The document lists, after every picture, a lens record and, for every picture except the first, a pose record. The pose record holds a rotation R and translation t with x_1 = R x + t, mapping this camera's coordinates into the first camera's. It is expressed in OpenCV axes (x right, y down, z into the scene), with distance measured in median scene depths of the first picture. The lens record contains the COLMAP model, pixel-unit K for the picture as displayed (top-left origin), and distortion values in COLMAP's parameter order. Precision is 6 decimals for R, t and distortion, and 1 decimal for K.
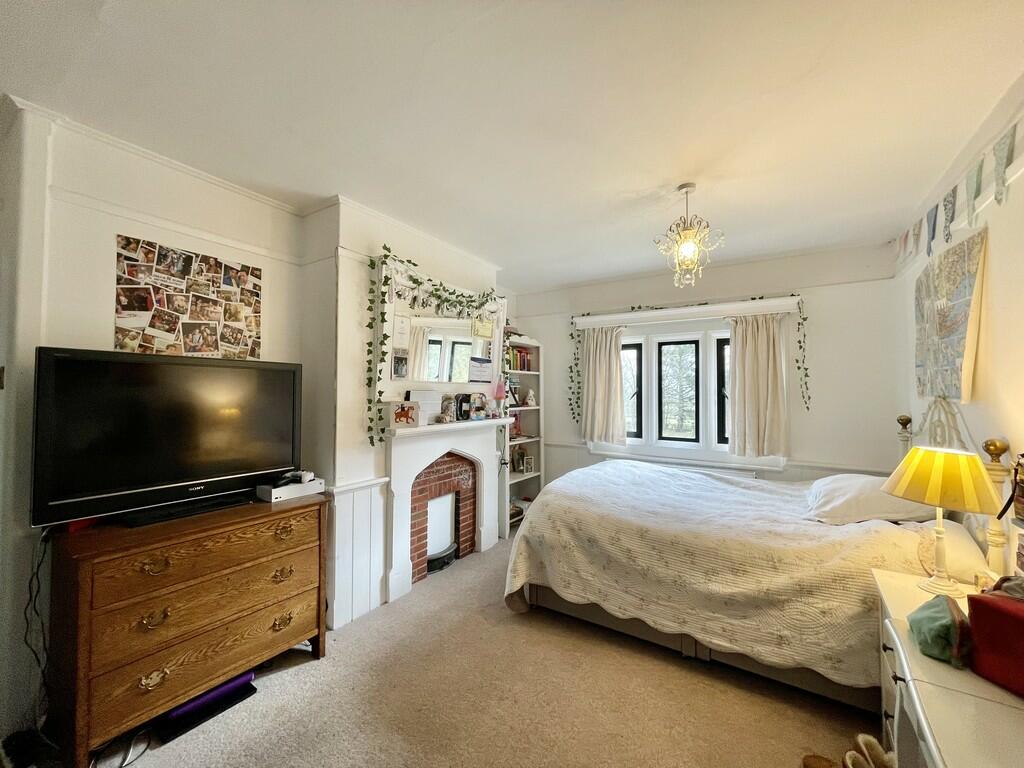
lens RADIAL K [[411.7, 0, 504.2], [0, 411.7, 384.3], [0, 0, 1]] dist [-0.001031, -0.000262]
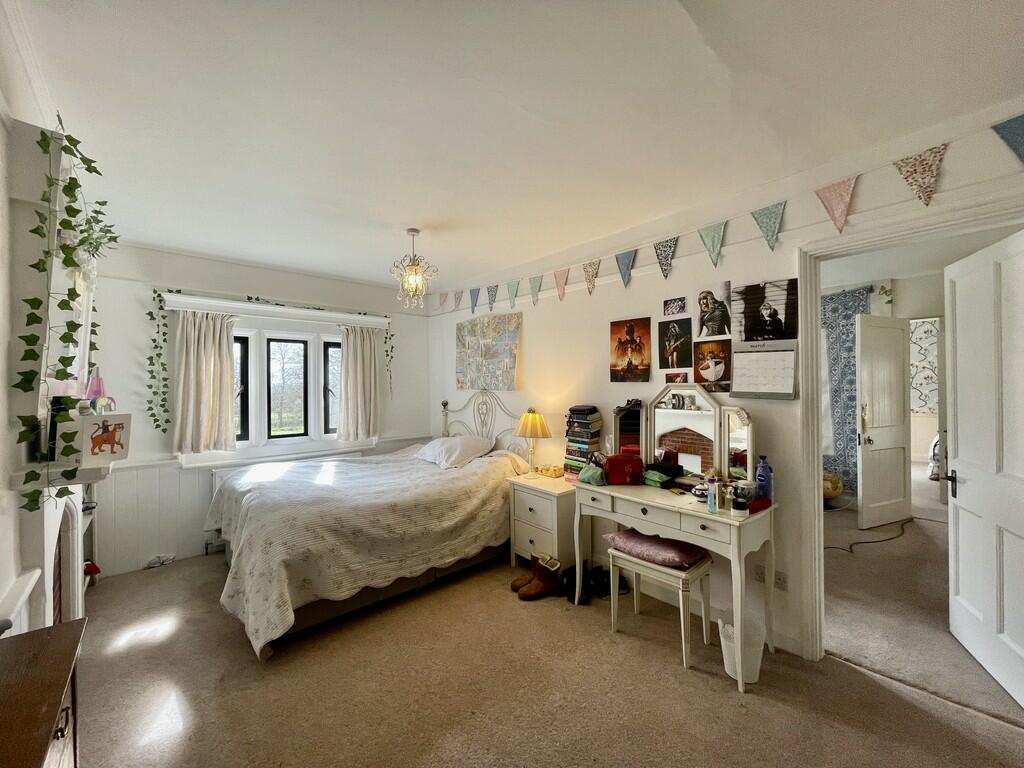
lens RADIAL K [[411.7, 0, 504.2], [0, 411.7, 384.3], [0, 0, 1]] dist [-0.001031, -0.000262]
pose [[0.265106, -0.006409, 0.964198, -0.639519], [-0.007026, 0.999939, 0.008578, -0.009519], [-0.964194, -0.009048, 0.265045, 0.327879]]
